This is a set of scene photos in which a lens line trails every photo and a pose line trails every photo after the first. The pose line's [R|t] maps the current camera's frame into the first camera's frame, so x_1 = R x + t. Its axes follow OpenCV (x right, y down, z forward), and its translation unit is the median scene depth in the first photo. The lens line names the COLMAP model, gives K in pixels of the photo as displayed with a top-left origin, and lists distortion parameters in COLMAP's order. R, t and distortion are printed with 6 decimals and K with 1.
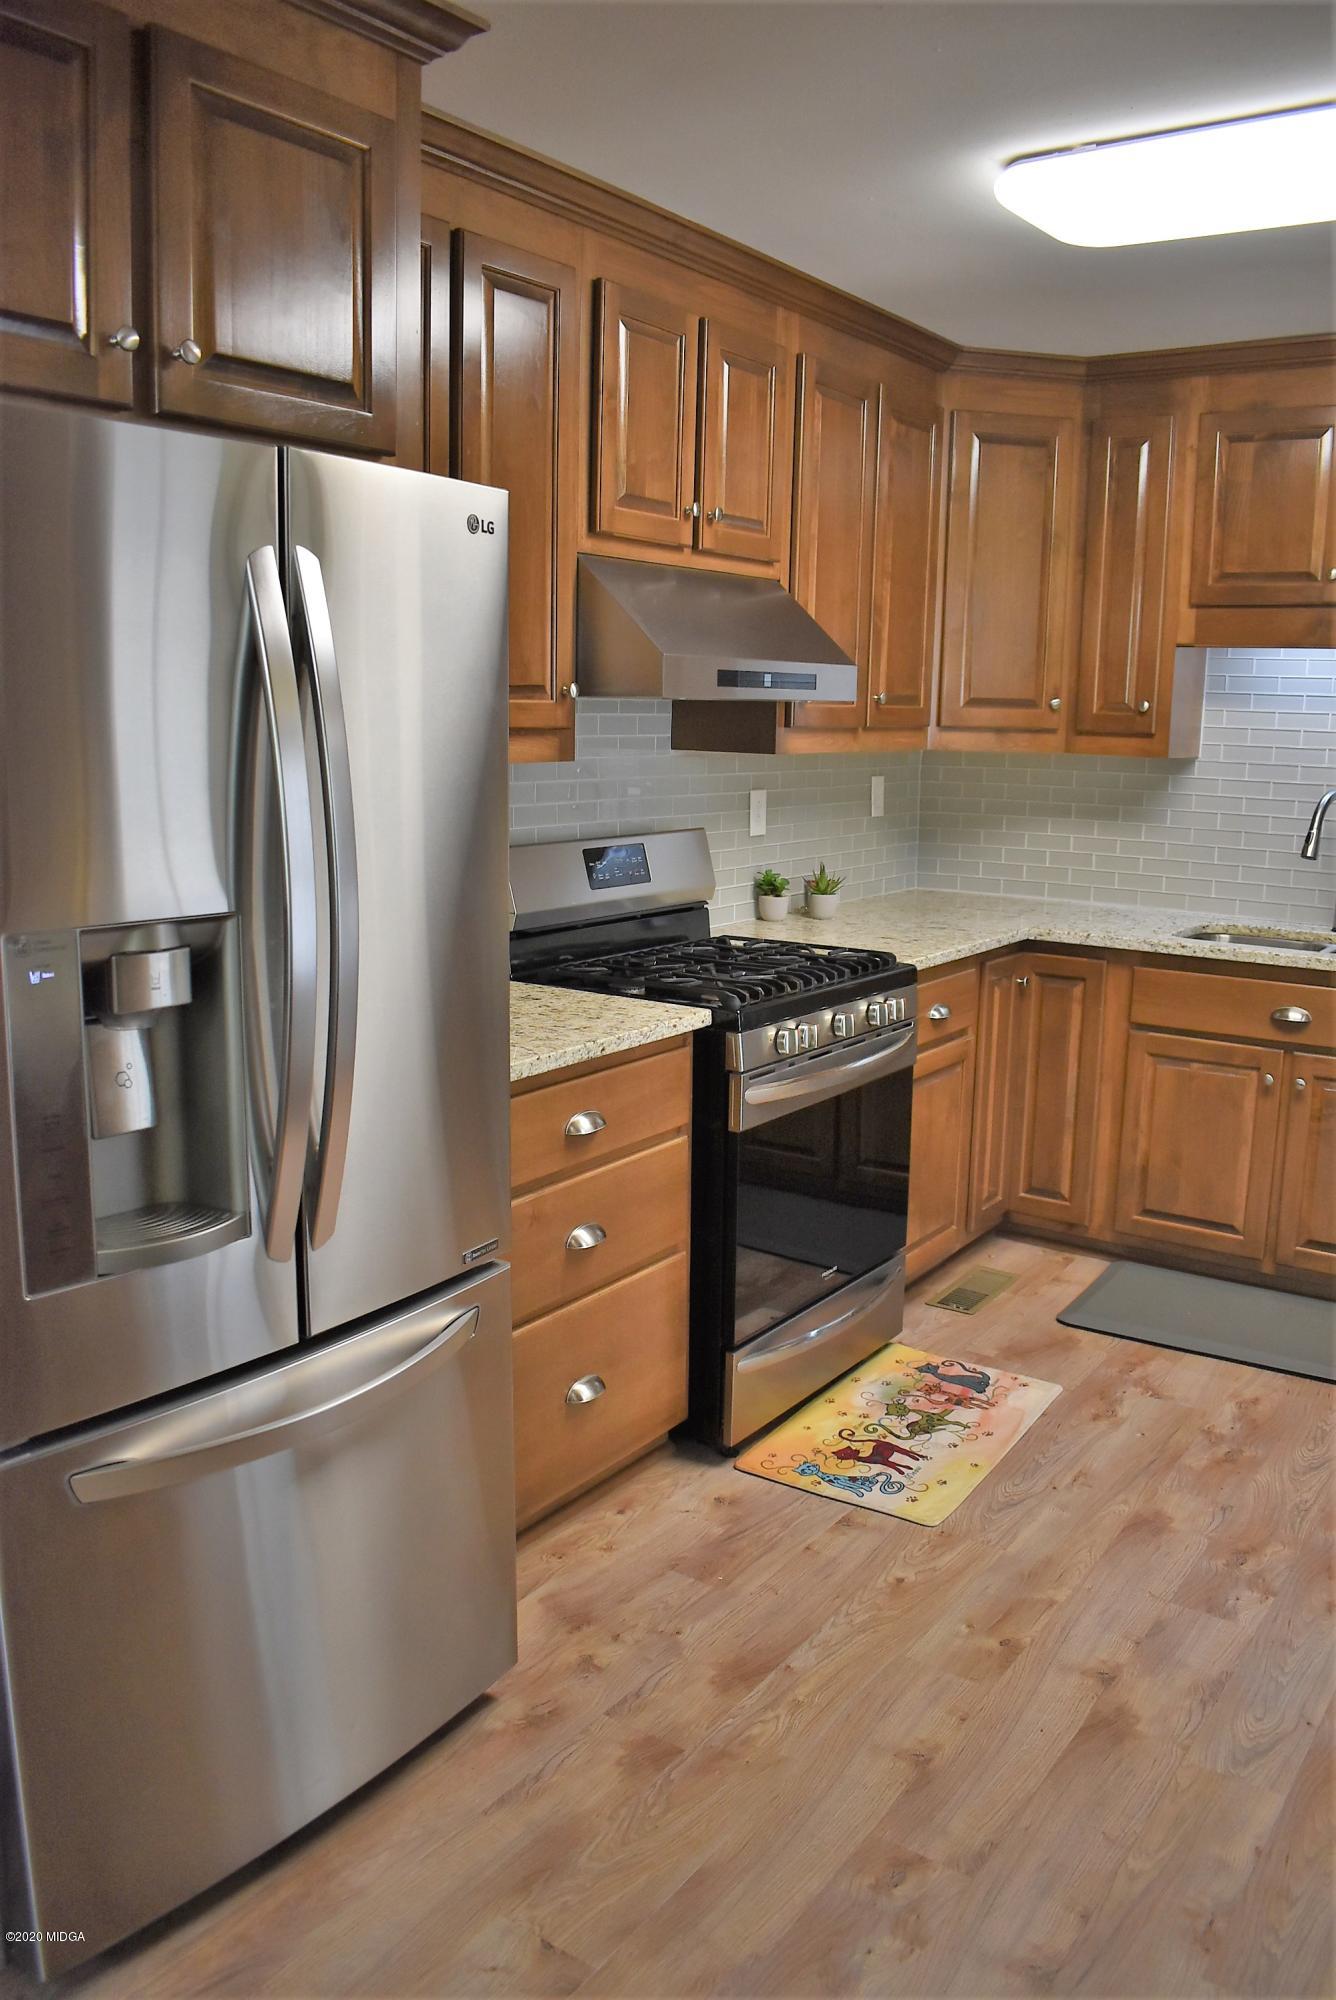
lens RADIAL K [[1567.5, 0, 668.0], [0, 1567.5, 1000.0], [0, 0, 1]] dist [-0.093568, 0.011030]
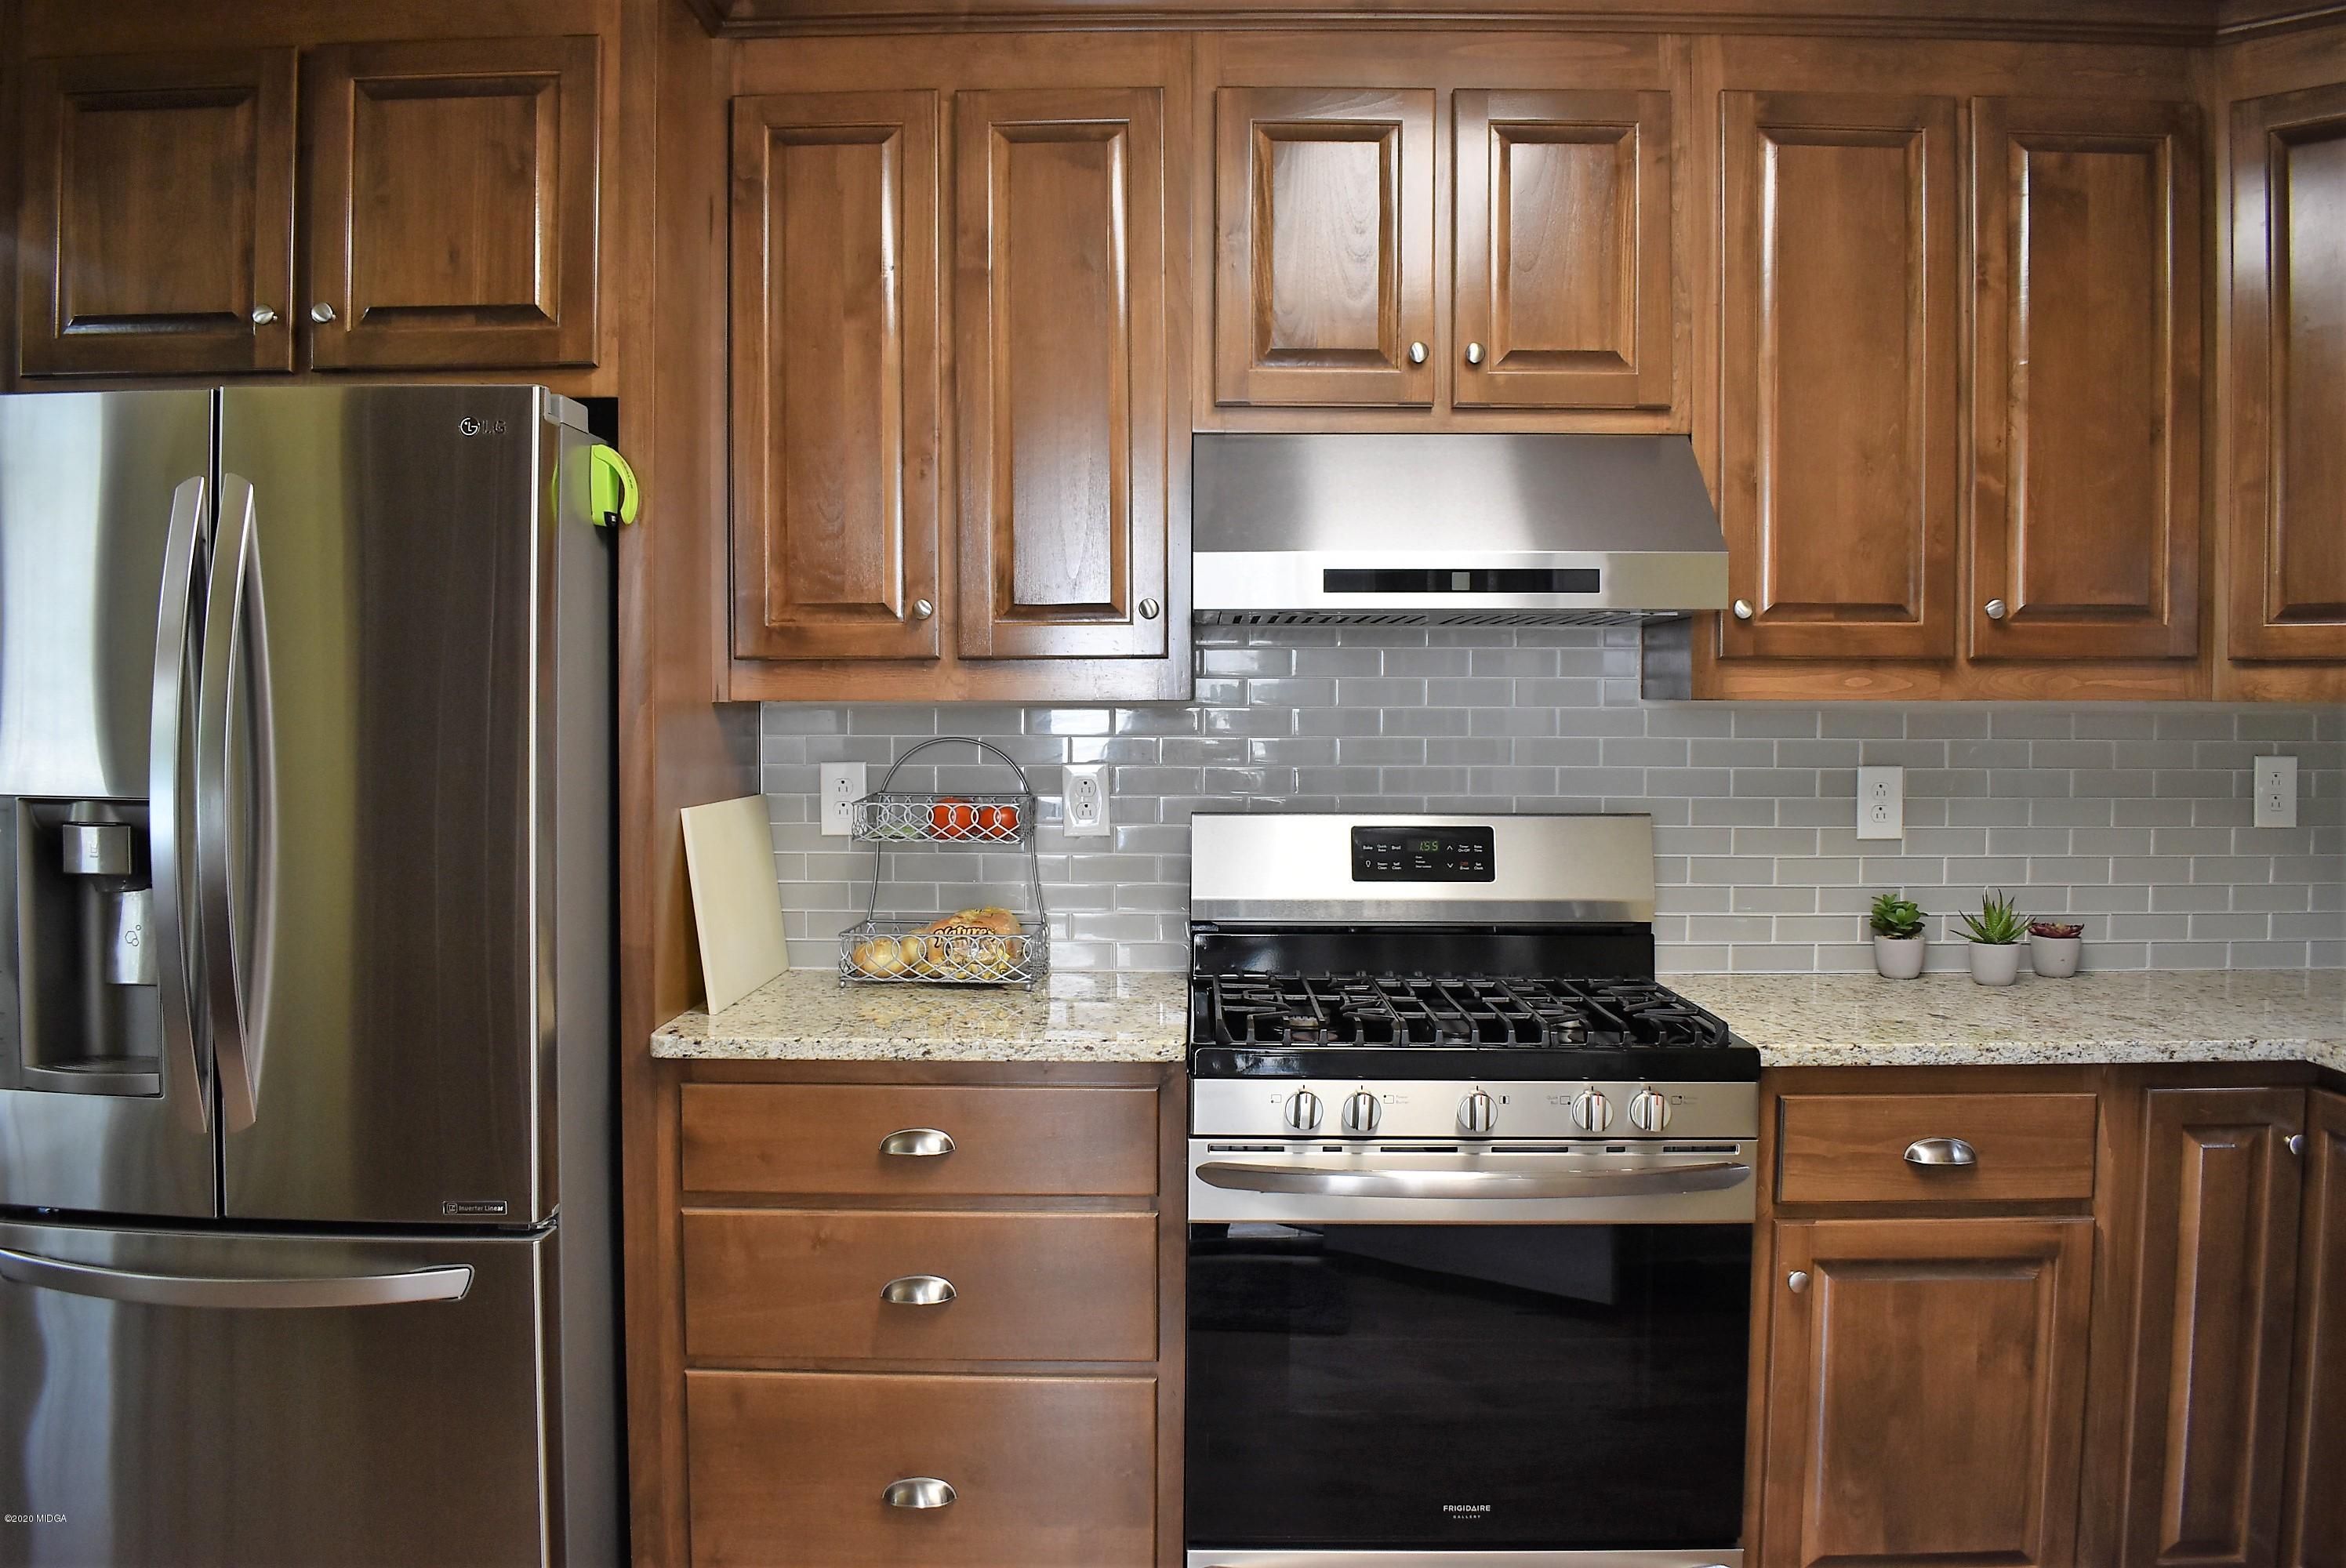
lens RADIAL K [[1822.1, 0, 1167.9], [0, 1822.1, 778.1], [0, 0, 1]] dist [-0.099365, 0.018538]
pose [[0.564008, 0.017507, -0.825584, 0.611095], [-0.144708, 0.986400, -0.077942, -0.039626], [0.812991, 0.163429, 0.558871, 0.452727]]
